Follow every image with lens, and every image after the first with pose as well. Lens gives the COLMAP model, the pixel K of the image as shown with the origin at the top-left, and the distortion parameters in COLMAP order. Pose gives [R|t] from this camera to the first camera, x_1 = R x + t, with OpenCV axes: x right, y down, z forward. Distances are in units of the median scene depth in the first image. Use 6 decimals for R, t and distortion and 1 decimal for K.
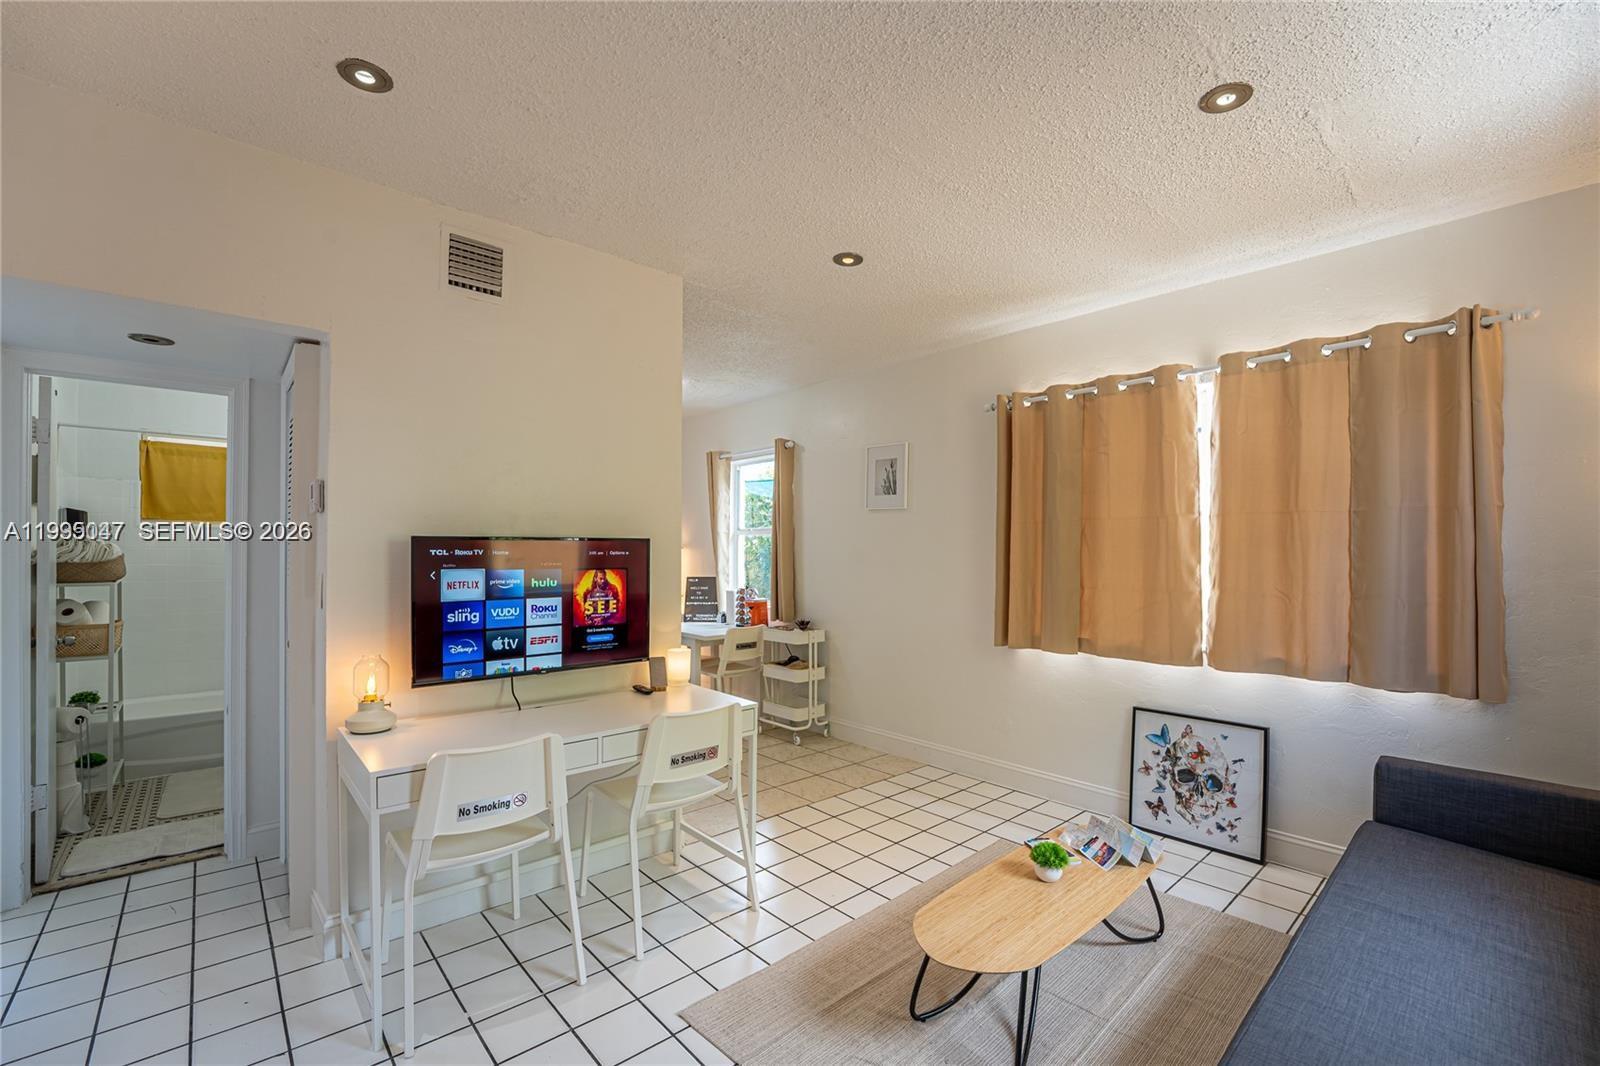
lens RADIAL K [[663.3, 0, 750.2], [0, 663.3, 558.5], [0, 0, 1]] dist [-0.000296, -0.000021]
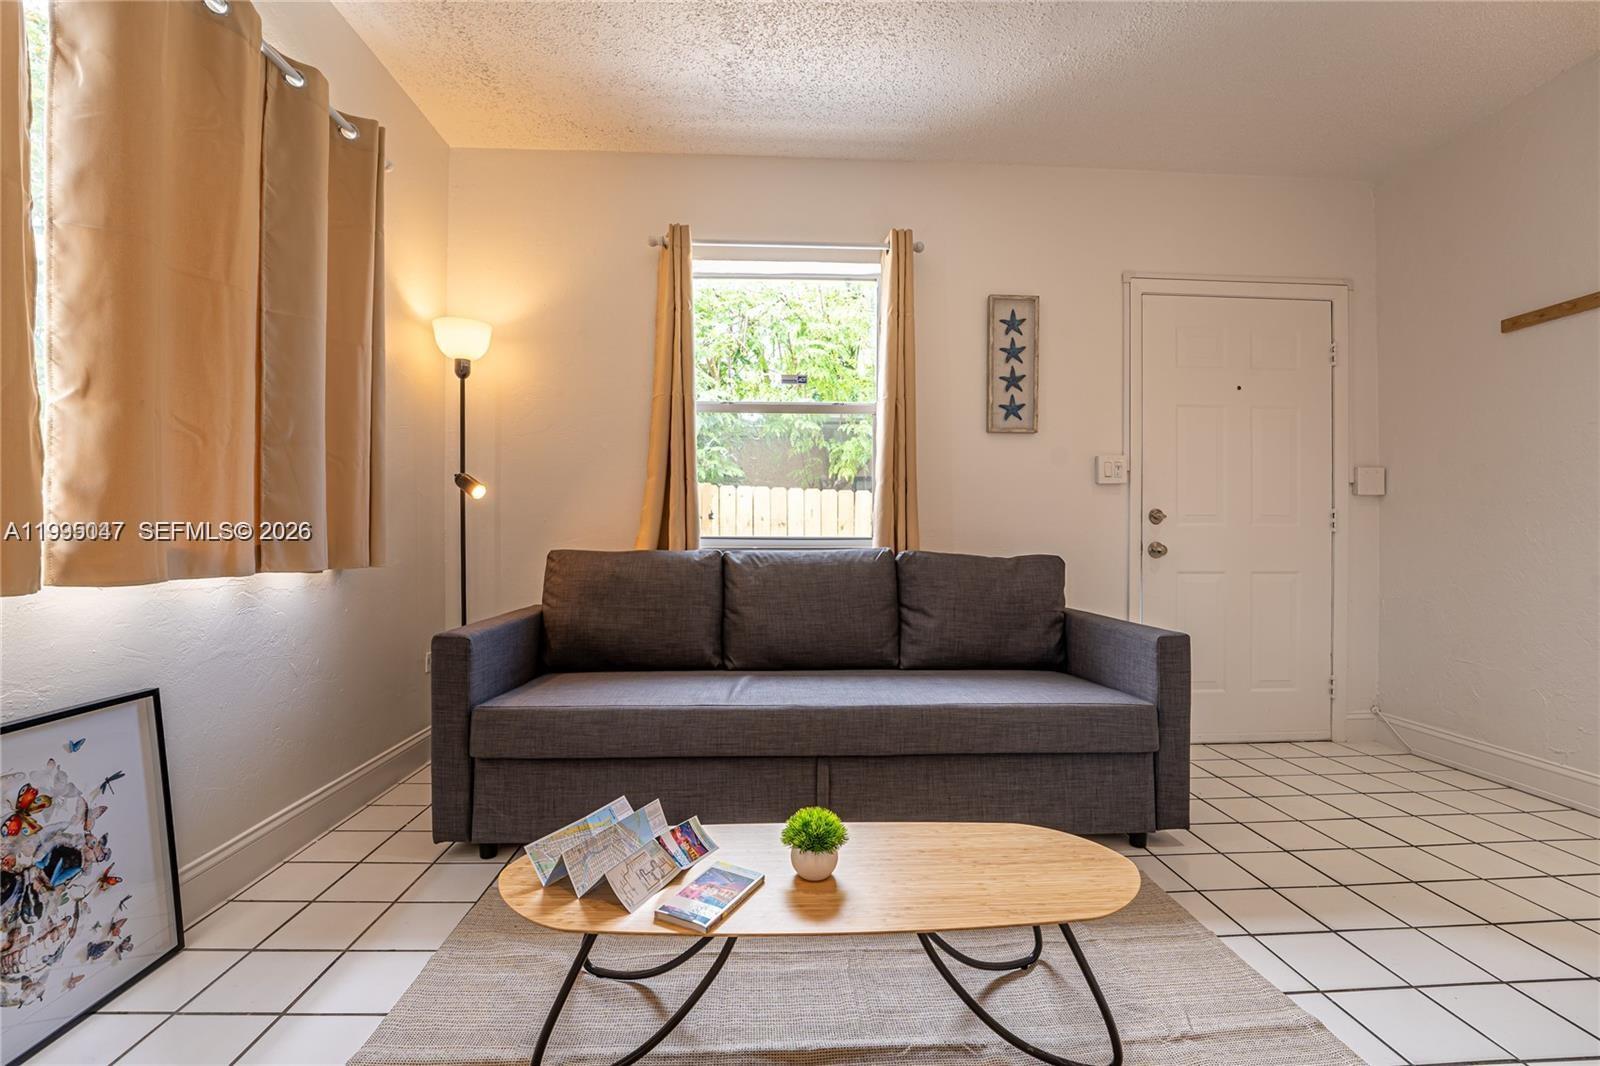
lens RADIAL K [[677.7, 0, 800.0], [0, 677.7, 533.0], [0, 0, 1]] dist [-0.000044, 0.000036]
pose [[-0.800649, 0.000722, 0.599133, 0.071569], [-0.000872, 0.999997, -0.002371, 0.131019], [-0.599133, -0.002421, -0.800646, 1.063603]]
